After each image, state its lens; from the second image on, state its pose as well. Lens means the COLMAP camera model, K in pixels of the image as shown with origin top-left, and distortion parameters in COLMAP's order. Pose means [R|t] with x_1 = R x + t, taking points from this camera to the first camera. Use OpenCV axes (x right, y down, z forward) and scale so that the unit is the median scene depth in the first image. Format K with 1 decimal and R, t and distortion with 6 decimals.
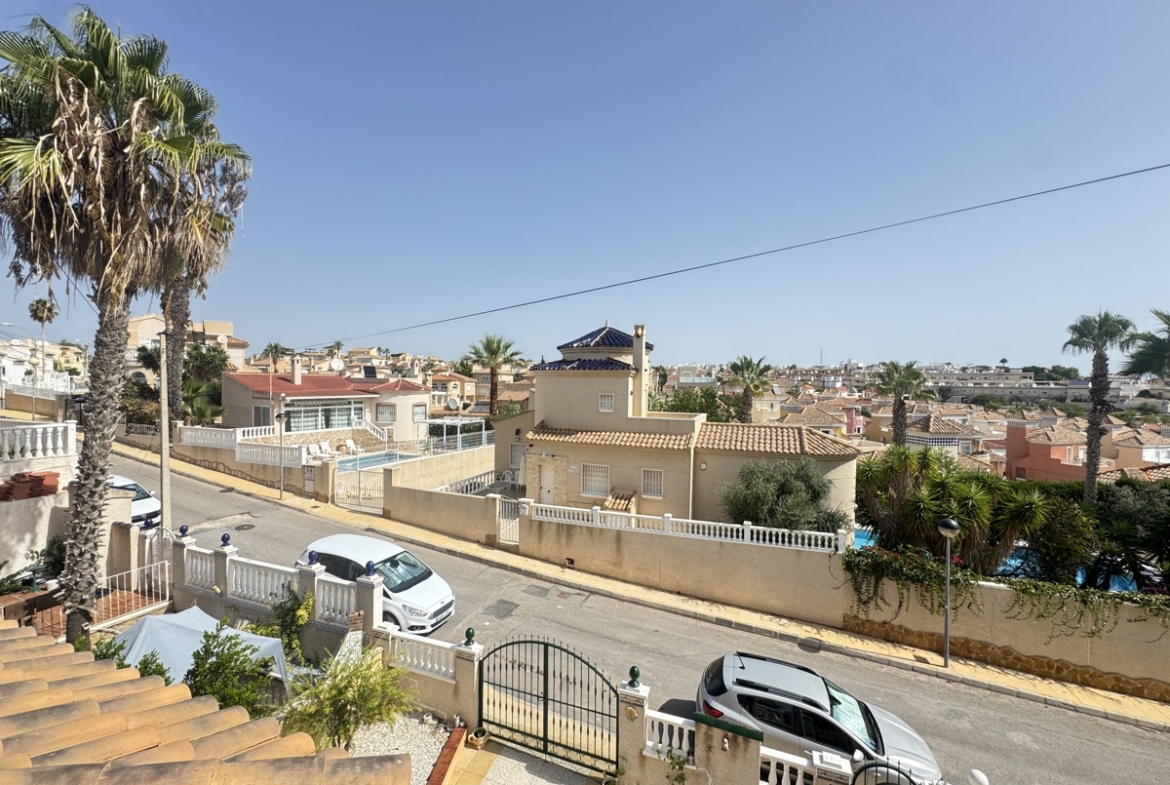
lens RADIAL K [[468.6, 0, 583.8], [0, 468.6, 391.4], [0, 0, 1]] dist [-0.003497, 0.000498]
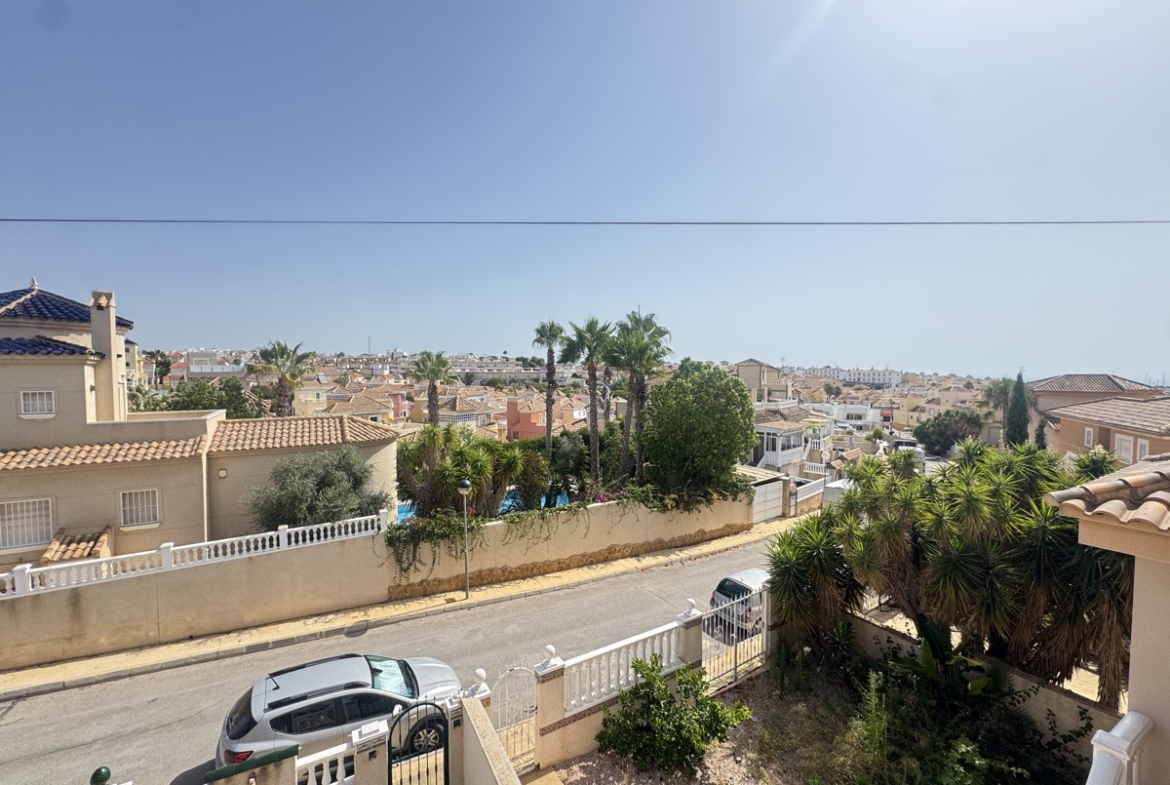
lens RADIAL K [[468.6, 0, 585.9], [0, 468.6, 391.6], [0, 0, 1]] dist [-0.003497, 0.000498]
pose [[0.621700, -0.045784, 0.781916, 0.016757], [0.025254, 0.998943, 0.038412, 0.000287], [-0.782848, -0.004134, 0.622199, -0.012618]]
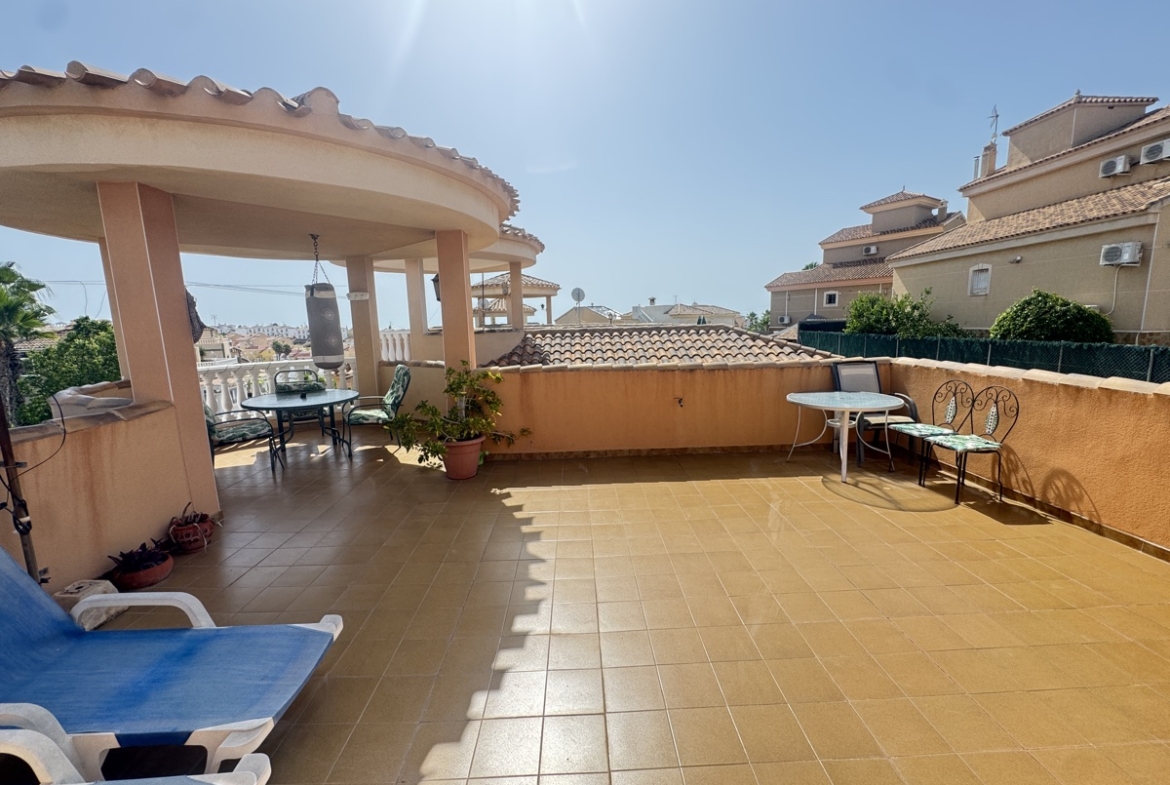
lens RADIAL K [[468.6, 0, 585.5], [0, 468.6, 392.1], [0, 0, 1]] dist [-0.003497, 0.000498]
pose [[-0.375084, -0.140408, 0.916296, -0.401580], [0.041000, 0.984982, 0.167716, 0.005919], [-0.926084, 0.100476, -0.363694, -0.158801]]
